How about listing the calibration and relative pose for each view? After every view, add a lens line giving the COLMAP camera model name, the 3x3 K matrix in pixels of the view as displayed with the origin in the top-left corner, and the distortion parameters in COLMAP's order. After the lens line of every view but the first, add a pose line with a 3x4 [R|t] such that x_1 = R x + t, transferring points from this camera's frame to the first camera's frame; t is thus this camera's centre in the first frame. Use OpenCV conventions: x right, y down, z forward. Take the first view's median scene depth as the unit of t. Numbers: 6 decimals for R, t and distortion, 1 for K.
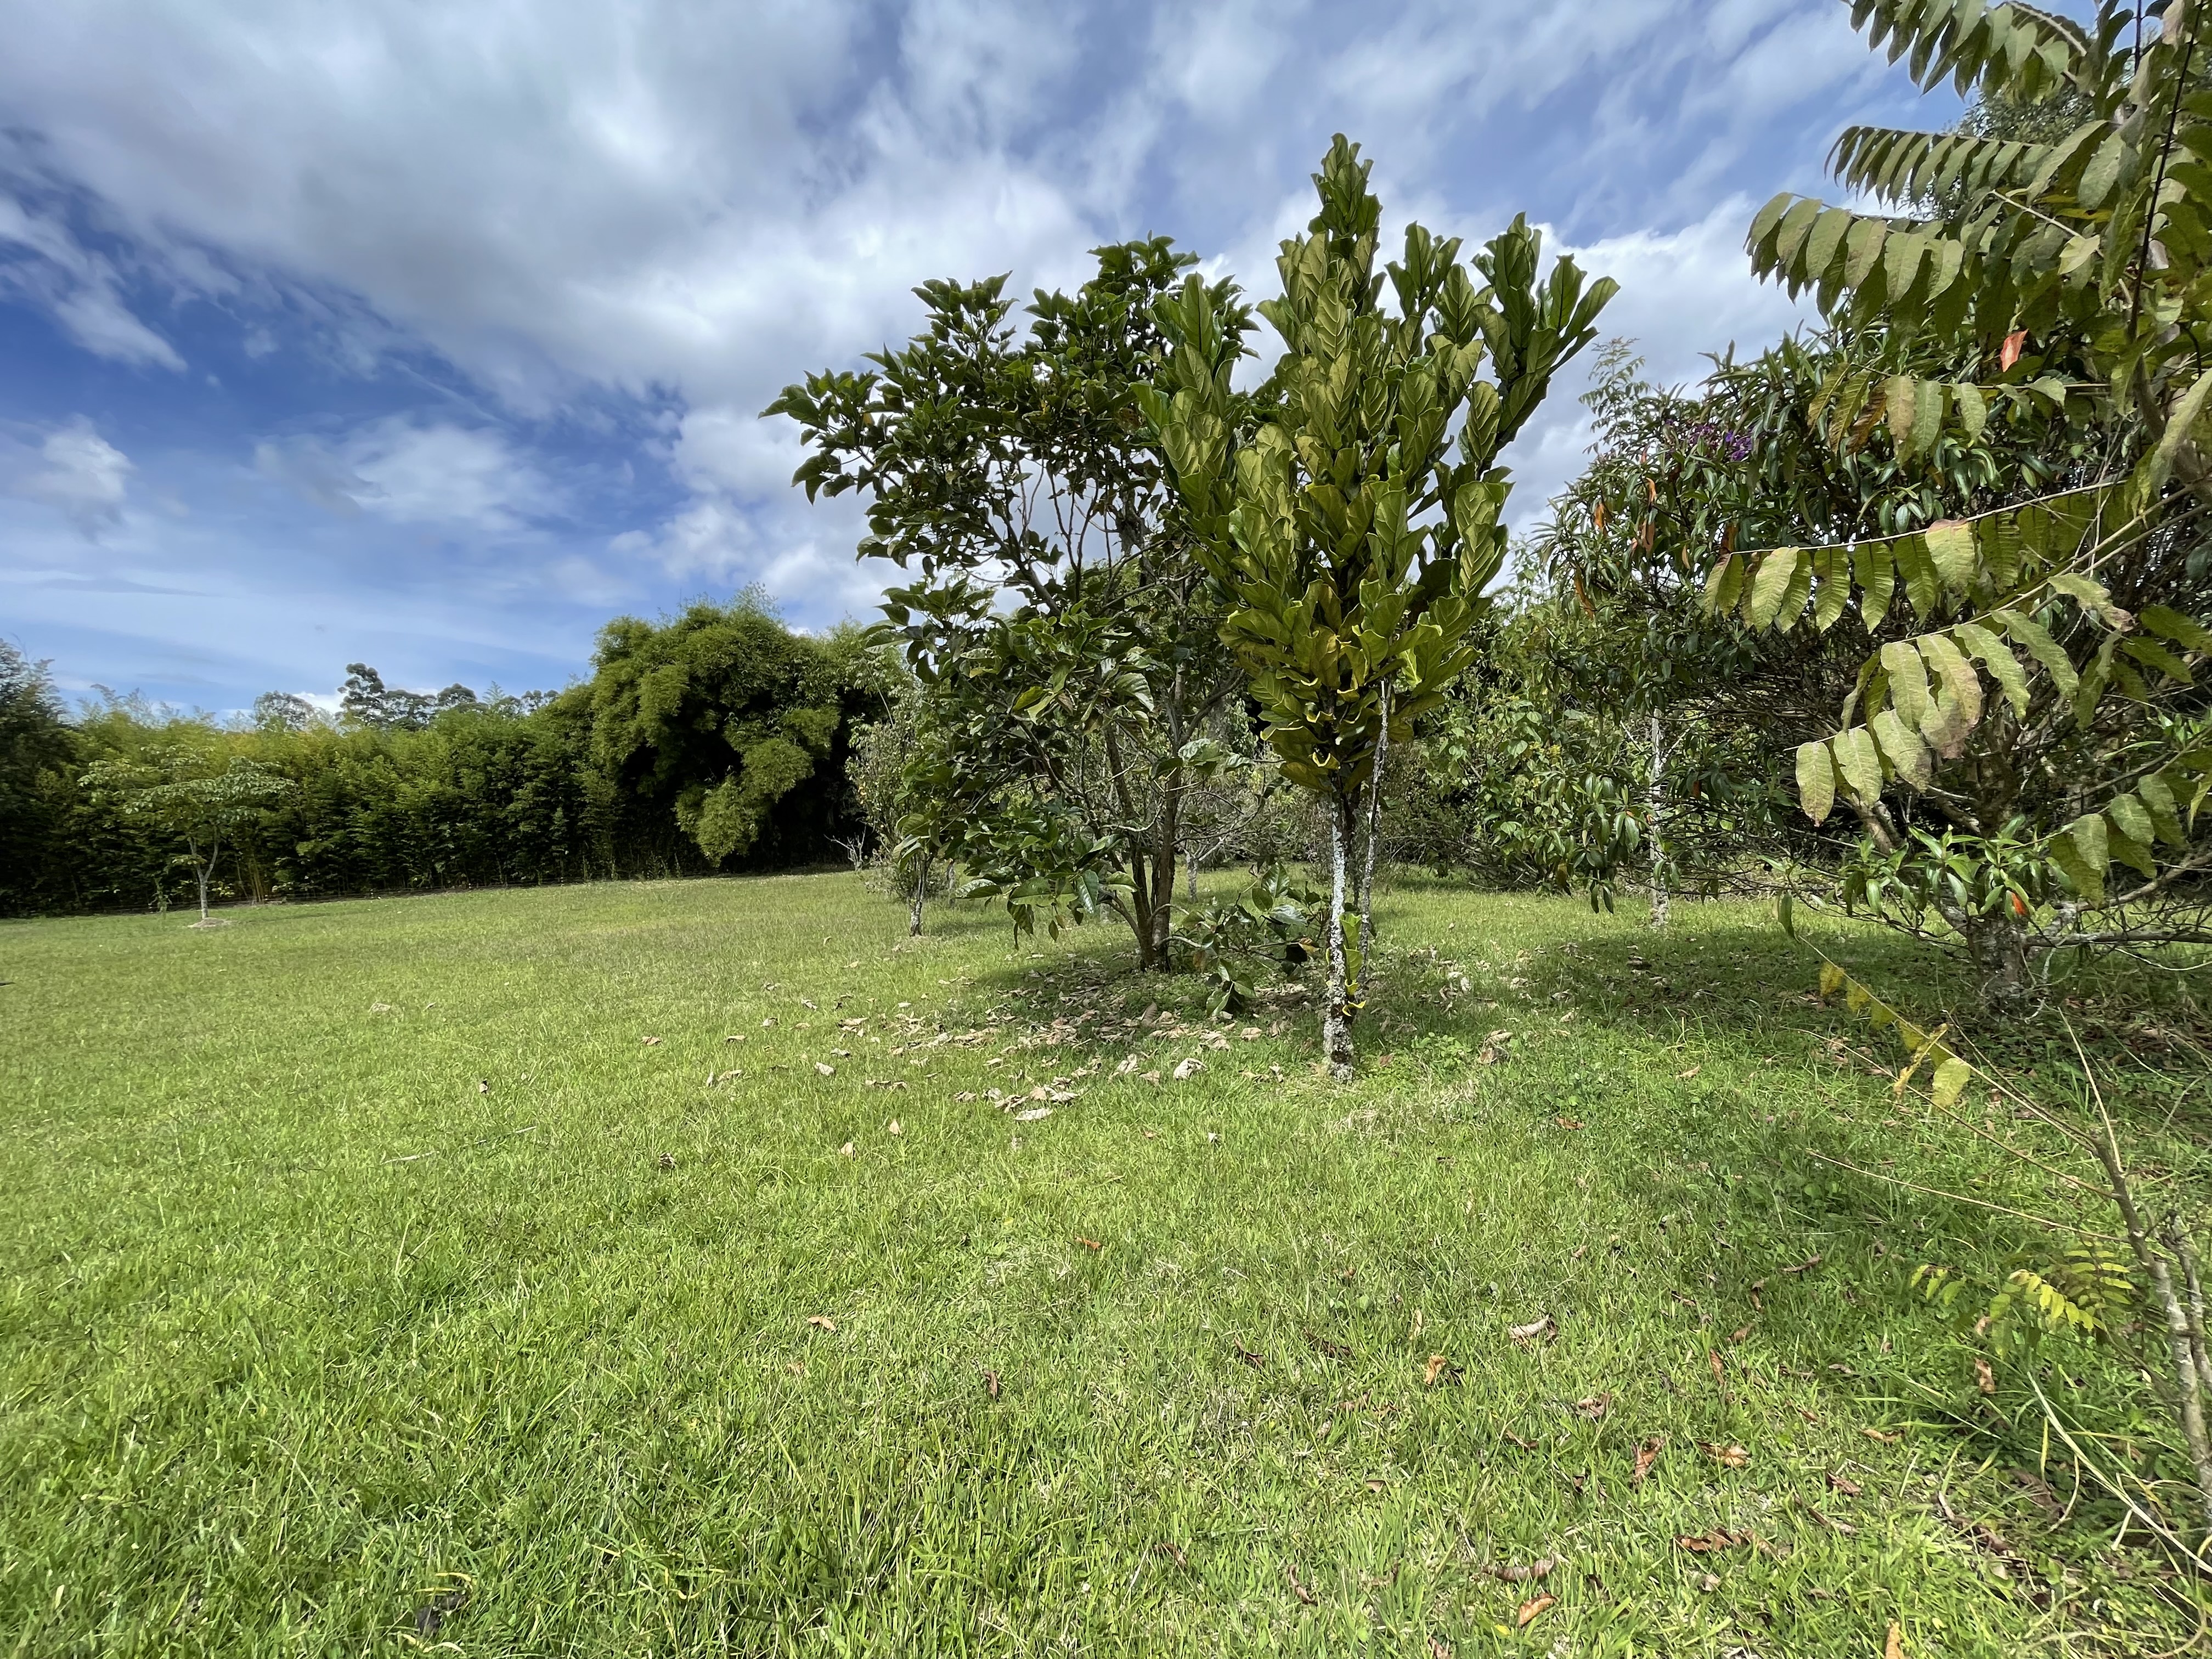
lens RADIAL K [[895.9, 0, 1109.1], [0, 895.9, 823.0], [0, 0, 1]] dist [-0.002846, 0.000247]
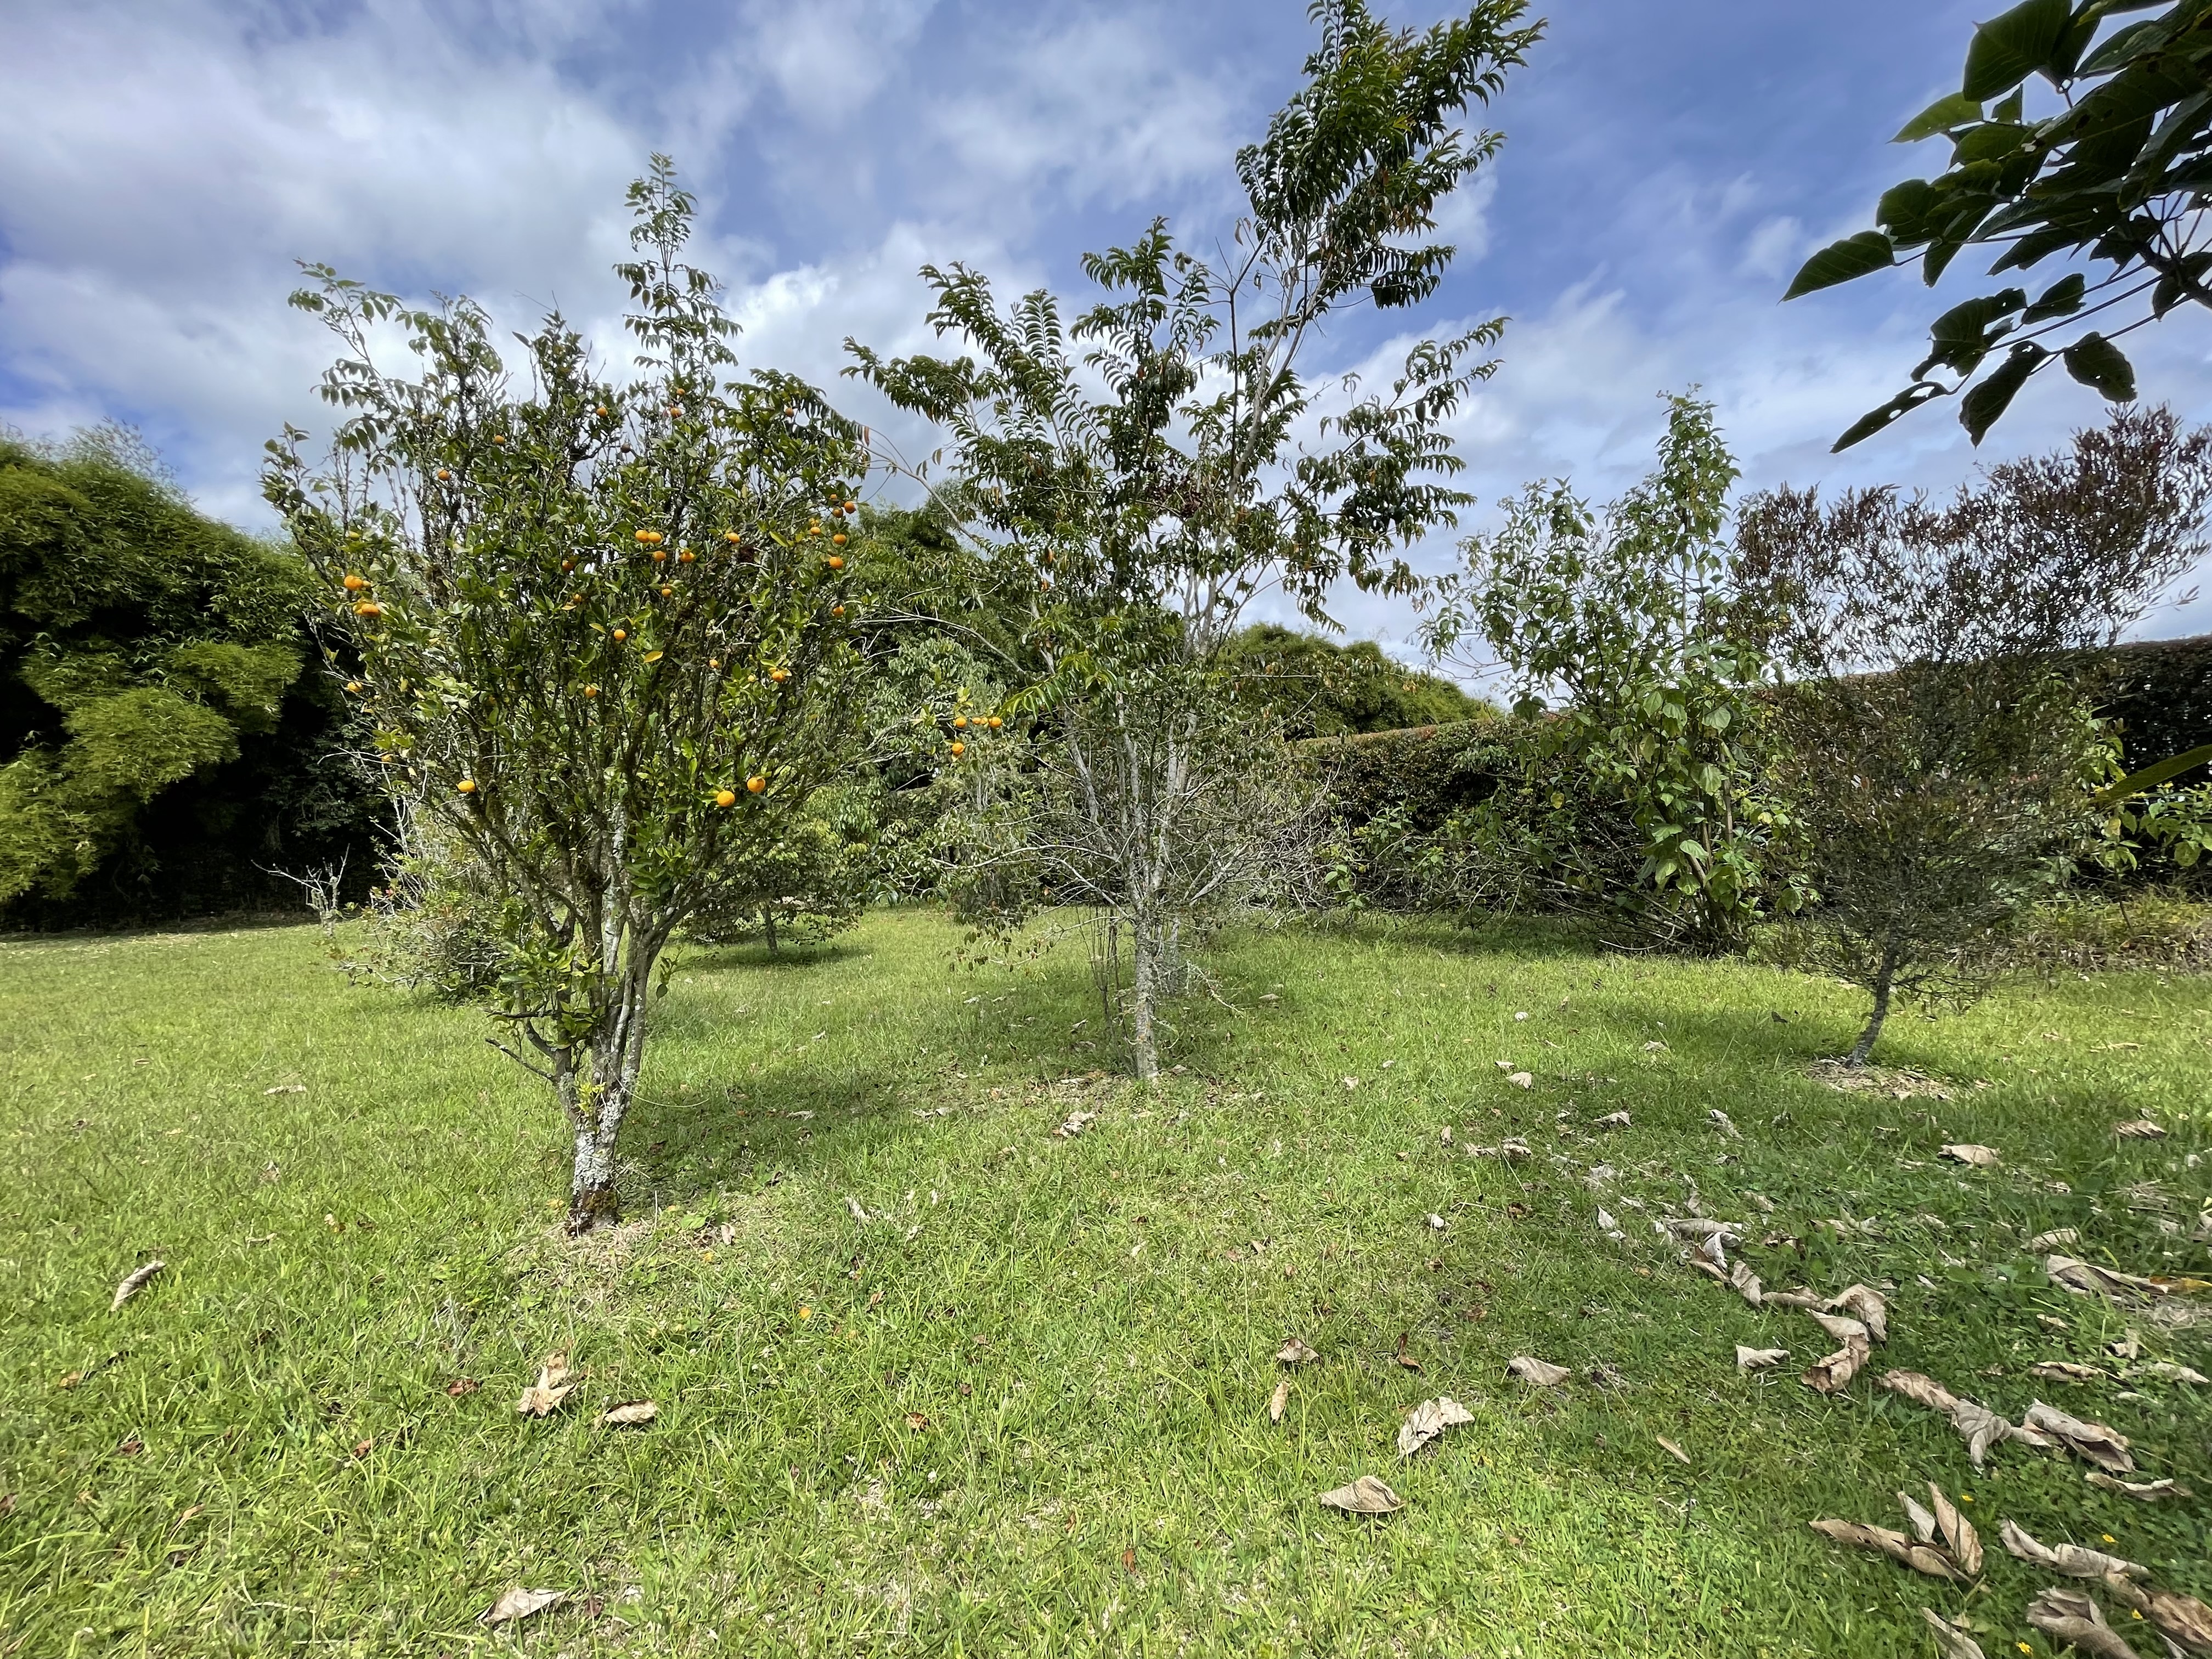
lens RADIAL K [[895.9, 0, 1104.9], [0, 895.9, 830.2], [0, 0, 1]] dist [-0.002846, 0.000247]
pose [[0.905242, 0.025655, 0.424120, -0.070073], [-0.011046, 0.999259, -0.036869, 0.007686], [-0.424752, 0.028690, 0.904855, 0.251139]]
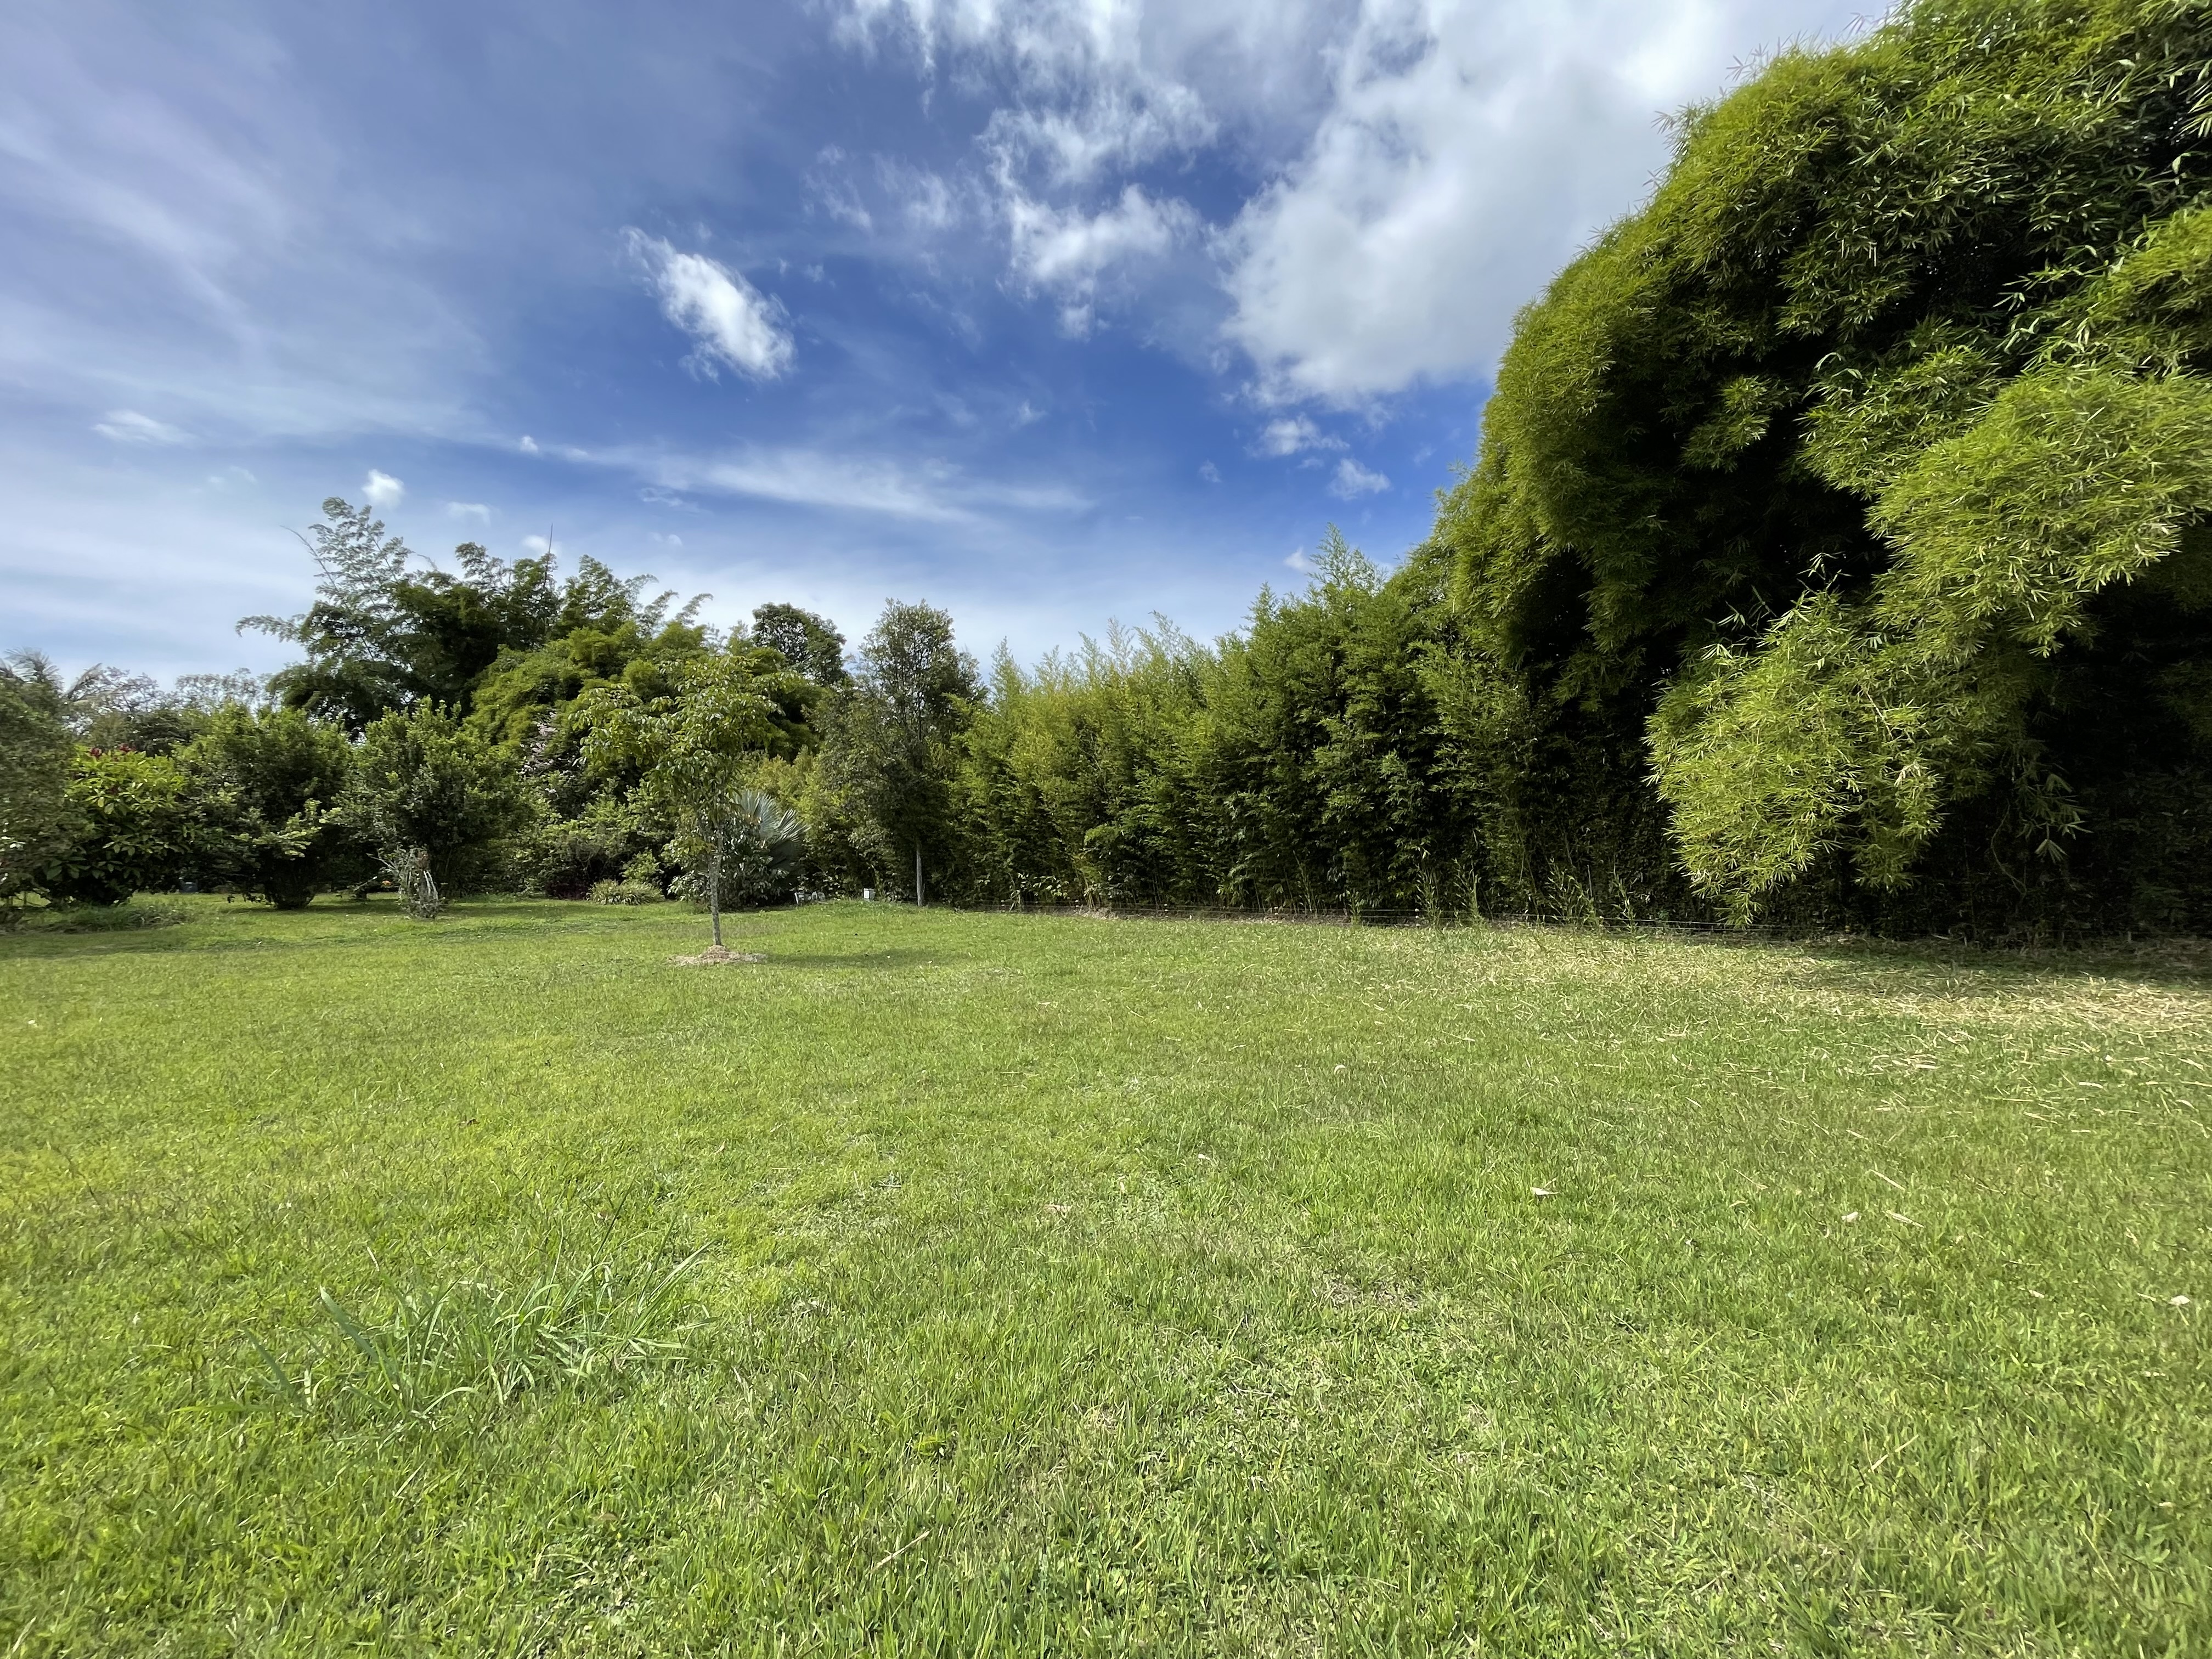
lens RADIAL K [[895.9, 0, 1108.9], [0, 895.9, 826.7], [0, 0, 1]] dist [-0.002846, 0.000247]
pose [[0.368250, 0.006555, -0.929704, -0.252205], [0.001151, 0.999971, 0.007506, 0.015847], [0.929726, -0.003835, 0.368232, 0.703762]]
